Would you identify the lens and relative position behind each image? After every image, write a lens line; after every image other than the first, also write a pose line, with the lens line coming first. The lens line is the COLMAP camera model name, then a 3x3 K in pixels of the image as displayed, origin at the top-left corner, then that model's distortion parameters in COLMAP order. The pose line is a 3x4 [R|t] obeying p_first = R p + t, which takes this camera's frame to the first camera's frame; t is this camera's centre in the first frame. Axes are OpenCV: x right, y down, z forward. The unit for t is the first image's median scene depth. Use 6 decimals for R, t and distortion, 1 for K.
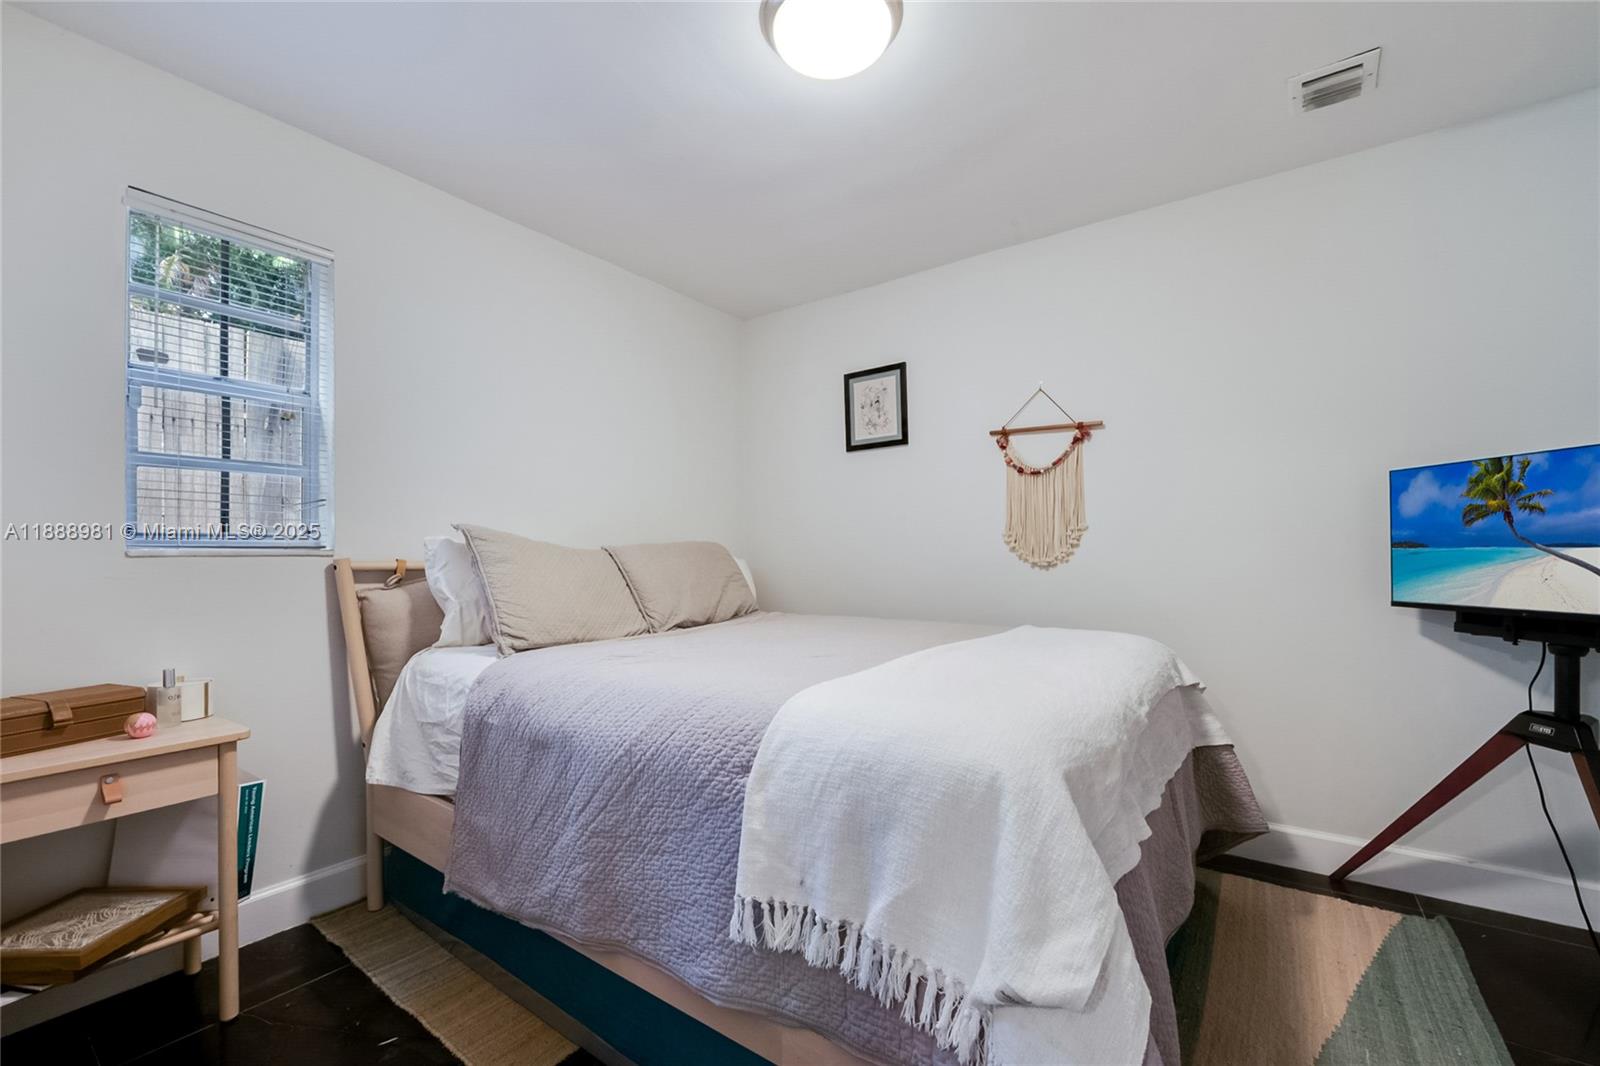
lens RADIAL K [[640.5, 0, 798.6], [0, 640.5, 540.7], [0, 0, 1]] dist [-0.002841, -0.000305]
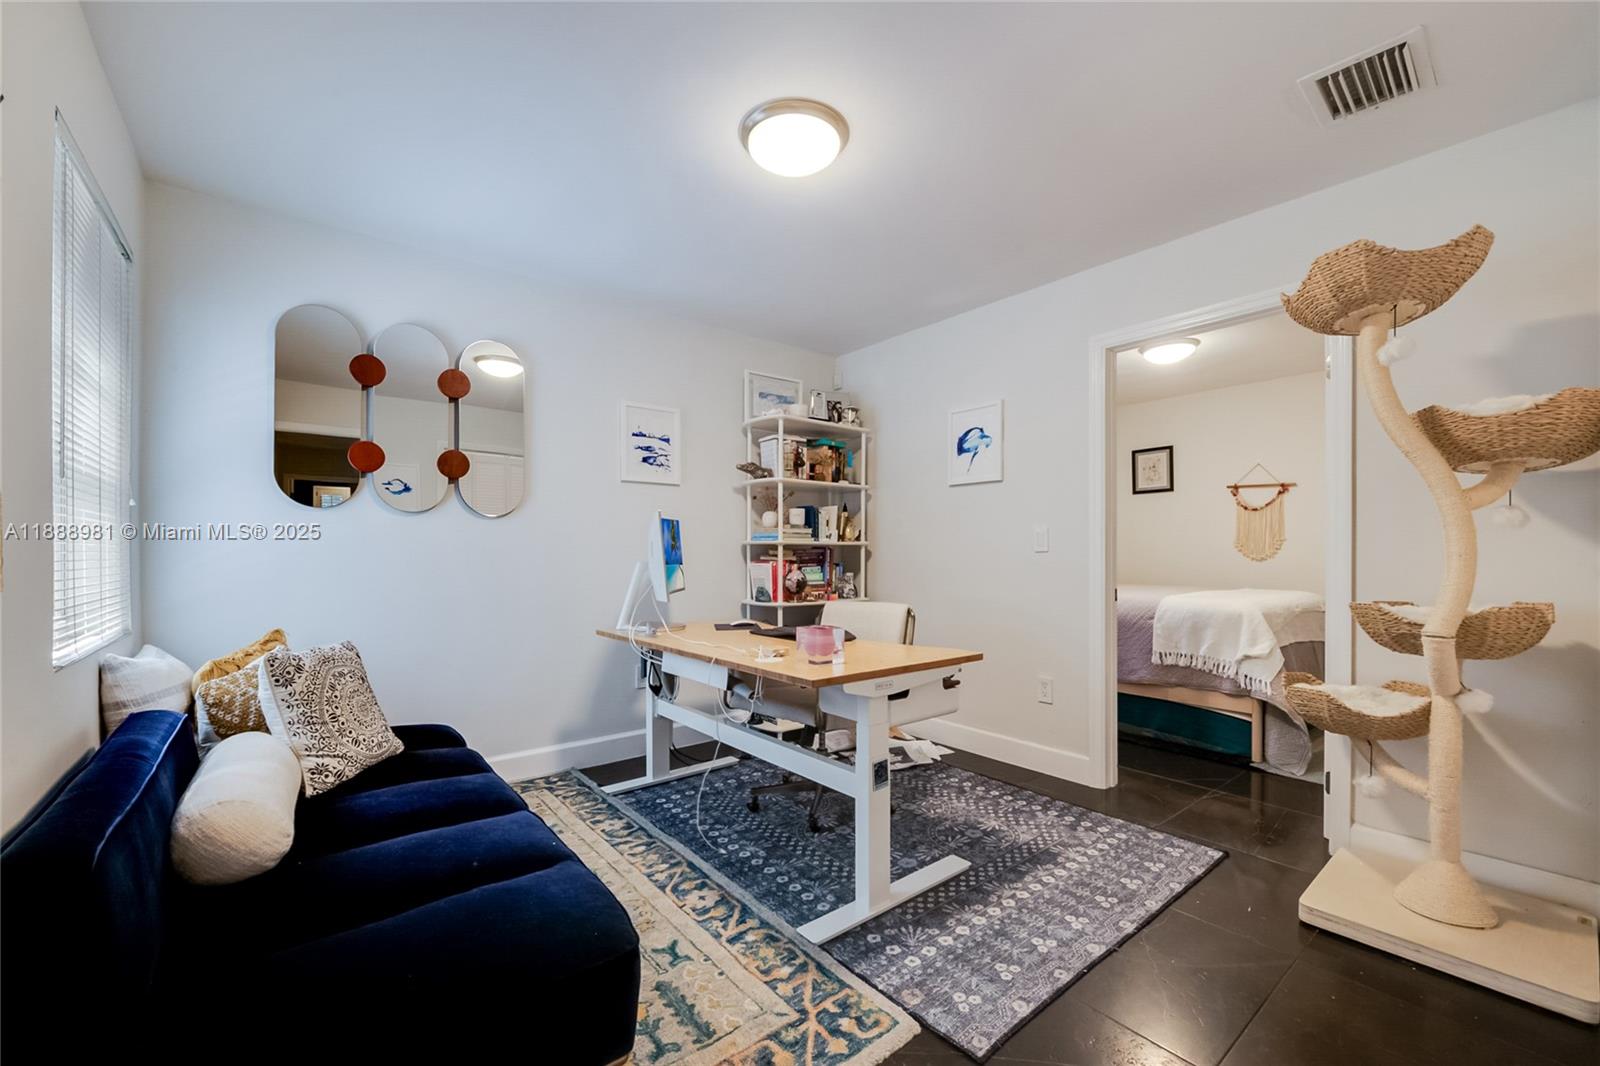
lens RADIAL K [[640.5, 0, 808.2], [0, 640.5, 548.2], [0, 0, 1]] dist [-0.002841, -0.000305]
pose [[0.967987, 0.009513, -0.250820, -0.430527], [-0.005536, 0.999848, 0.016558, -0.018245], [0.250939, -0.014639, 0.967892, -1.157313]]
